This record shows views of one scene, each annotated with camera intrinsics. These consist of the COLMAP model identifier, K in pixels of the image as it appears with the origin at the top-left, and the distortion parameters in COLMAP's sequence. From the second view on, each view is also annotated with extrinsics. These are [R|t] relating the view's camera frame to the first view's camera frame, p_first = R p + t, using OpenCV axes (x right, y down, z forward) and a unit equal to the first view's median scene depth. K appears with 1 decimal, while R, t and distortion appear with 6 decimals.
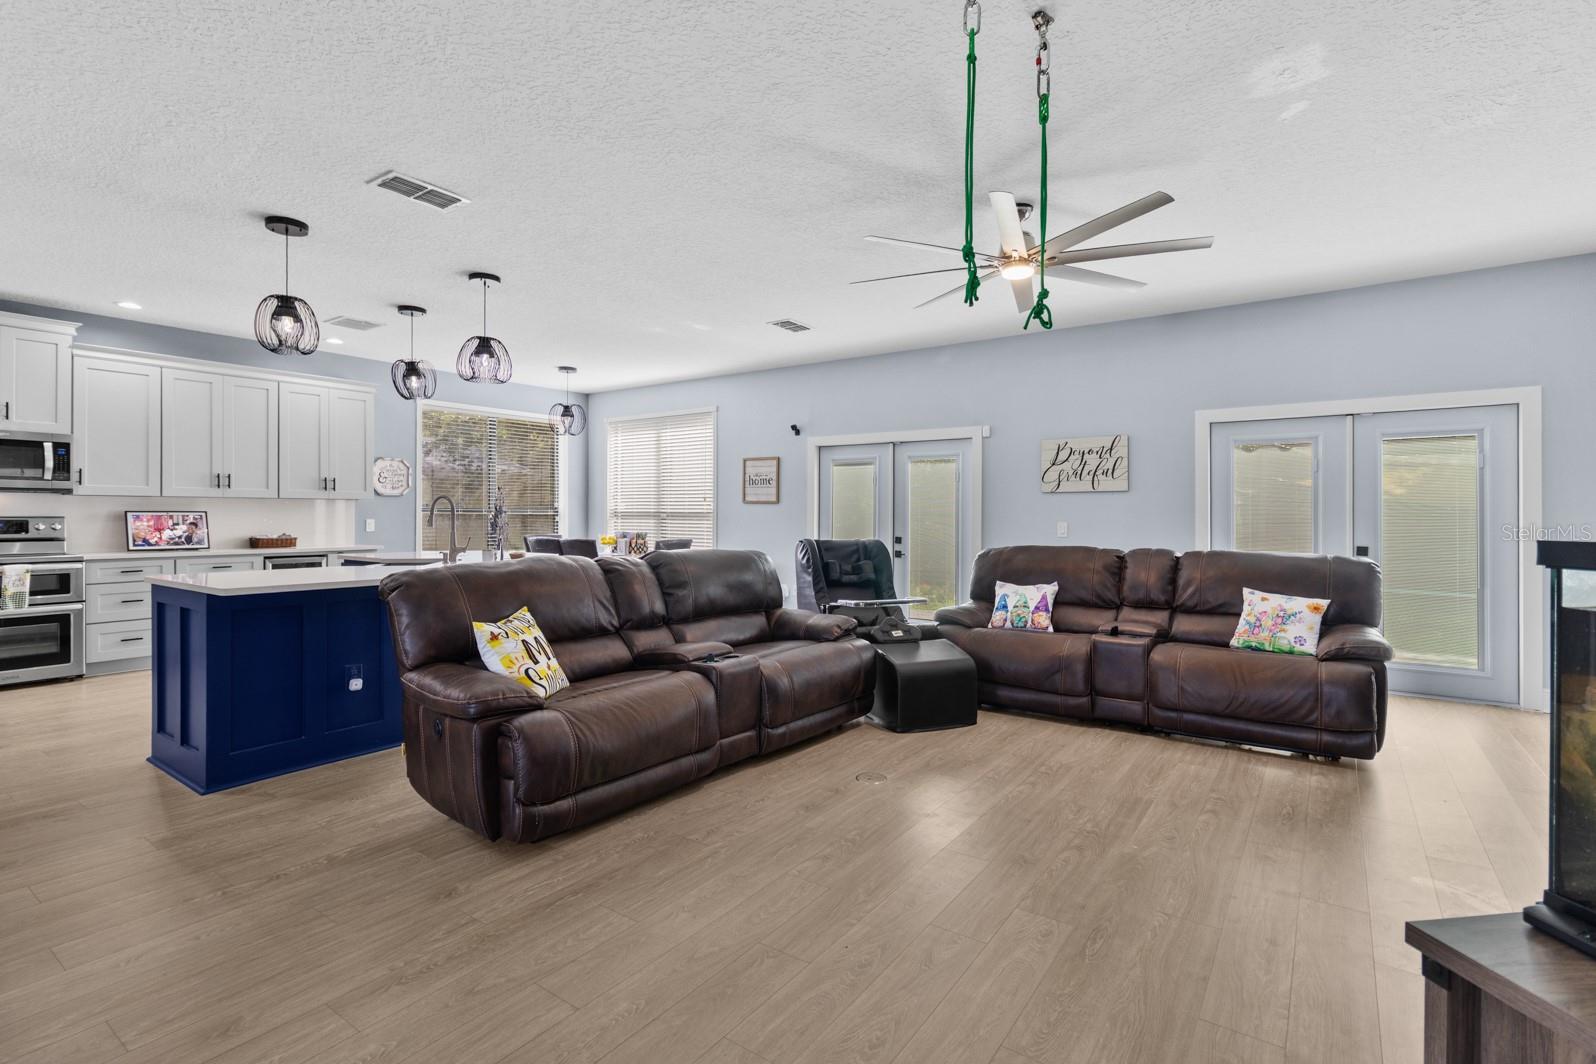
lens RADIAL K [[740.5, 0, 807.6], [0, 740.5, 526.0], [0, 0, 1]] dist [0.004861, 0.000407]
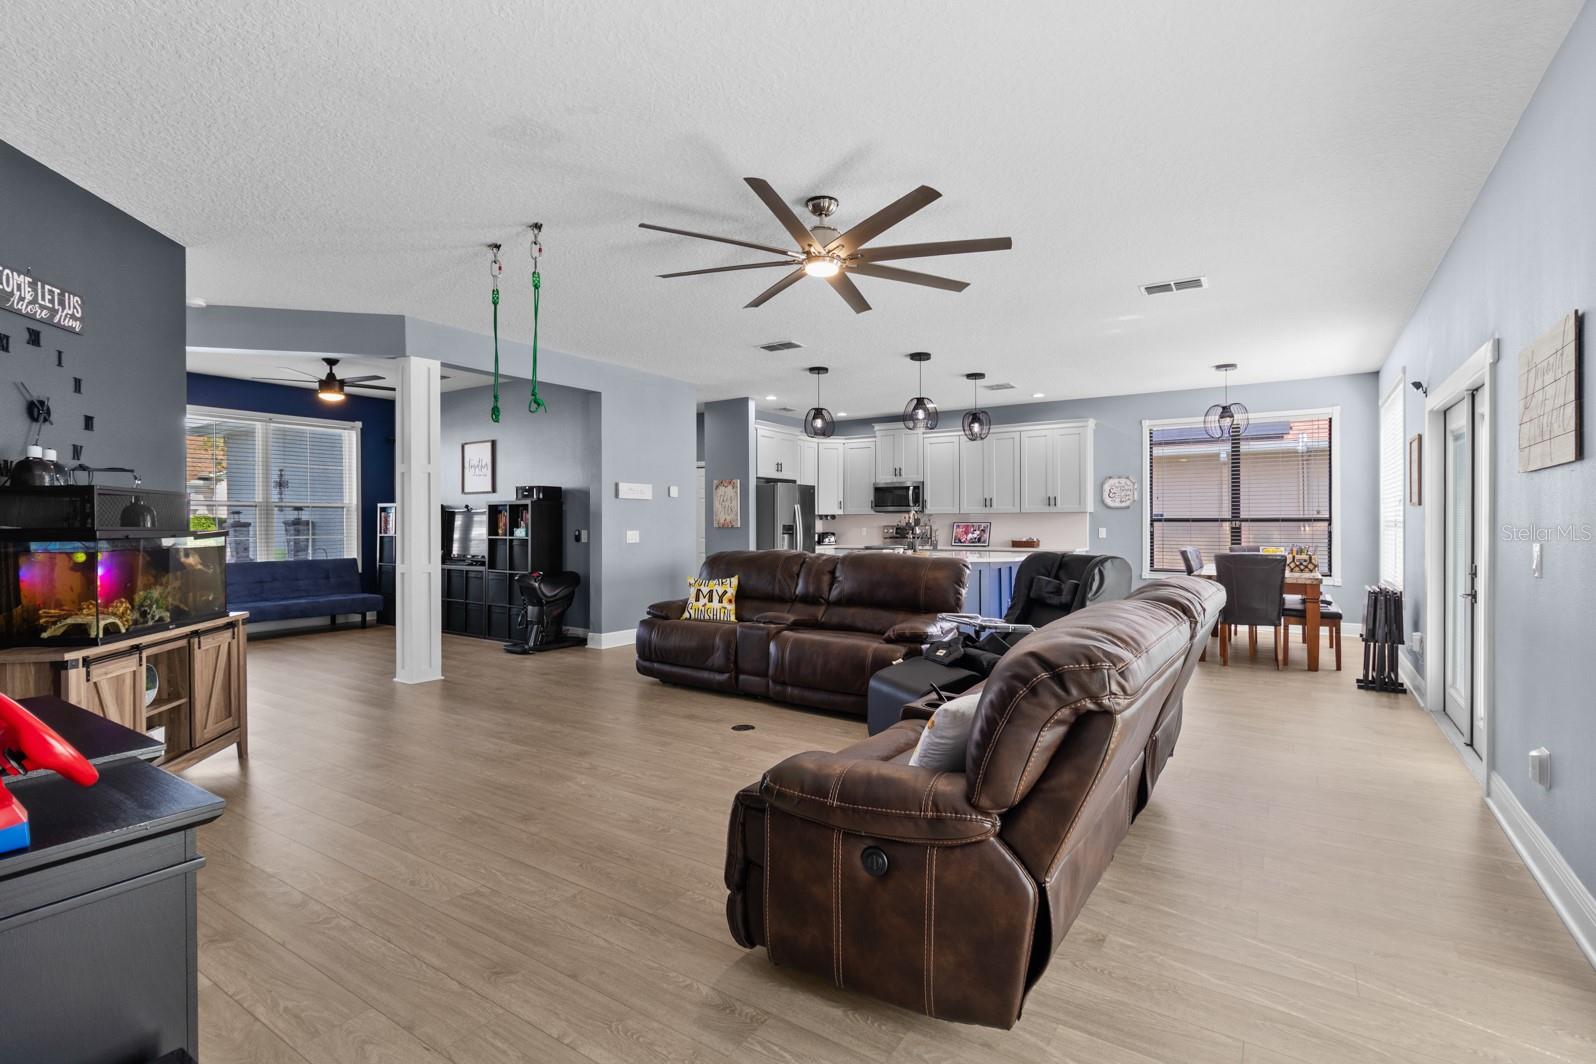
lens RADIAL K [[740.5, 0, 807.6], [0, 740.5, 526.0], [0, 0, 1]] dist [0.004861, 0.000407]
pose [[0.039950, 0.001177, -0.999201, 0.805089], [-0.013190, 0.999913, 0.000650, -0.008656], [0.999115, 0.013153, 0.039962, 0.615825]]
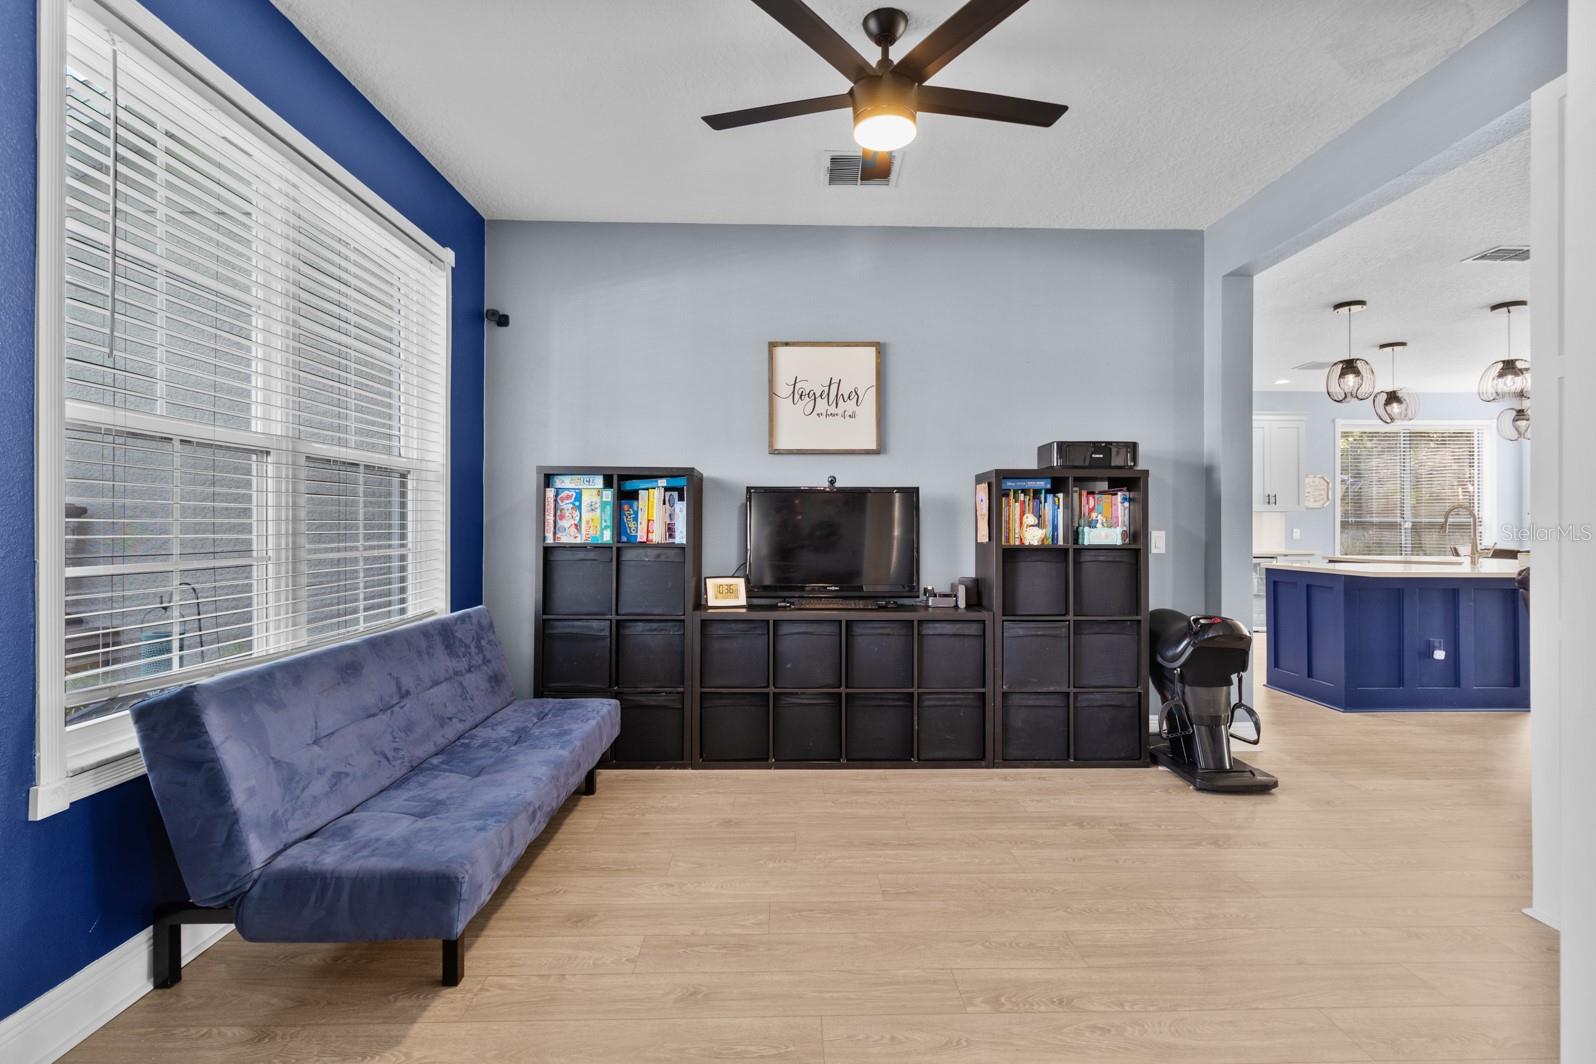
lens RADIAL K [[740.5, 0, 807.6], [0, 740.5, 526.0], [0, 0, 1]] dist [0.004861, 0.000407]
pose [[0.605278, -0.003655, -0.796006, -0.165208], [-0.010589, 0.999864, -0.012642, 0.012971], [0.795944, 0.016081, 0.605157, -0.421714]]
